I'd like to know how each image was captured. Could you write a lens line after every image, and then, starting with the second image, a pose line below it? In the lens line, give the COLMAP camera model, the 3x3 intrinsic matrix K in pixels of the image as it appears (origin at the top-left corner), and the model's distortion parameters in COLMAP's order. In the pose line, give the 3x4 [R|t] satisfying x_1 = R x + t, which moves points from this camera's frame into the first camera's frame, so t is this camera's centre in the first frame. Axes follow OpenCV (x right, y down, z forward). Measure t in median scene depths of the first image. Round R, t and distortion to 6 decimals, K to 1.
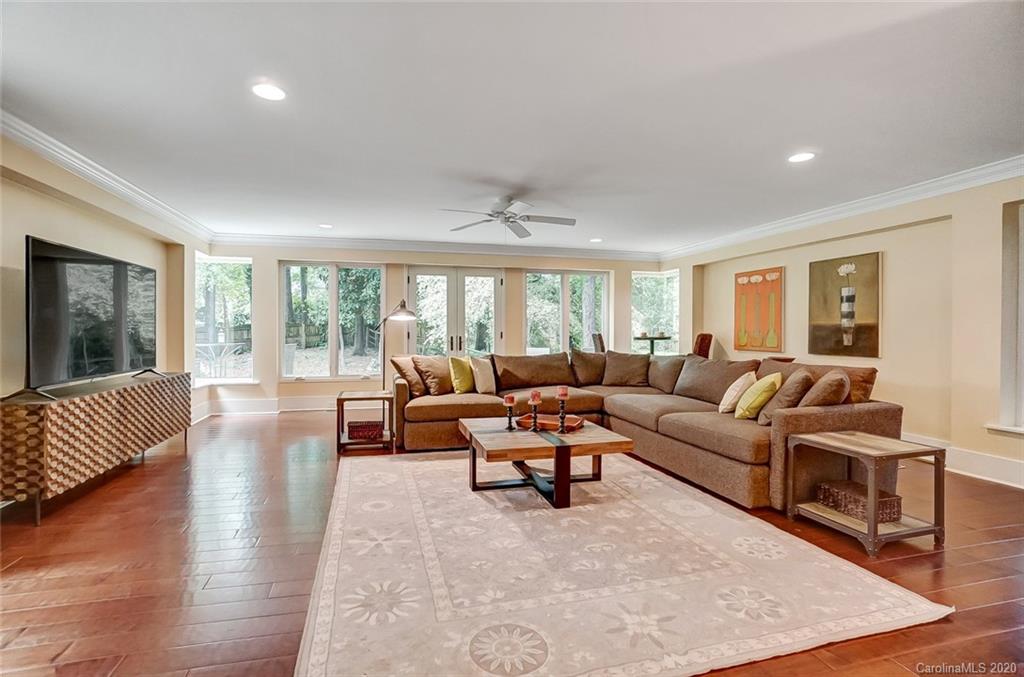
lens RADIAL K [[473.6, 0, 493.2], [0, 473.6, 332.5], [0, 0, 1]] dist [-0.069796, 0.025413]
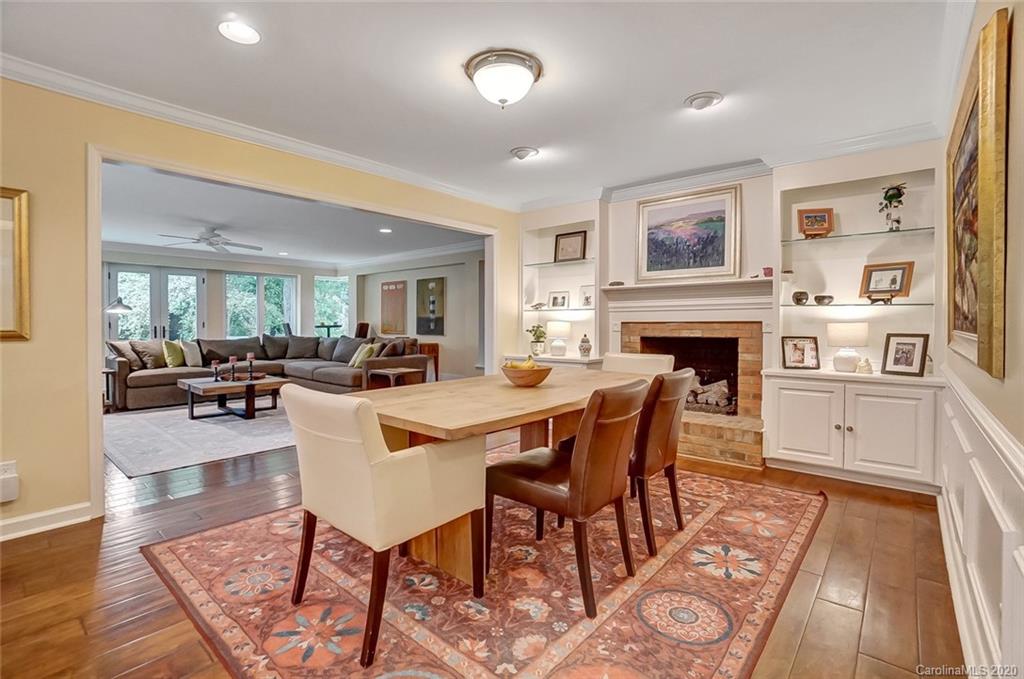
lens RADIAL K [[473.6, 0, 493.2], [0, 473.6, 333.5], [0, 0, 1]] dist [-0.069796, 0.025413]
pose [[0.829875, -0.014188, 0.557769, -0.040400], [0.002058, 0.999748, 0.022369, 0.004779], [-0.557945, -0.017416, 0.829695, -0.569787]]
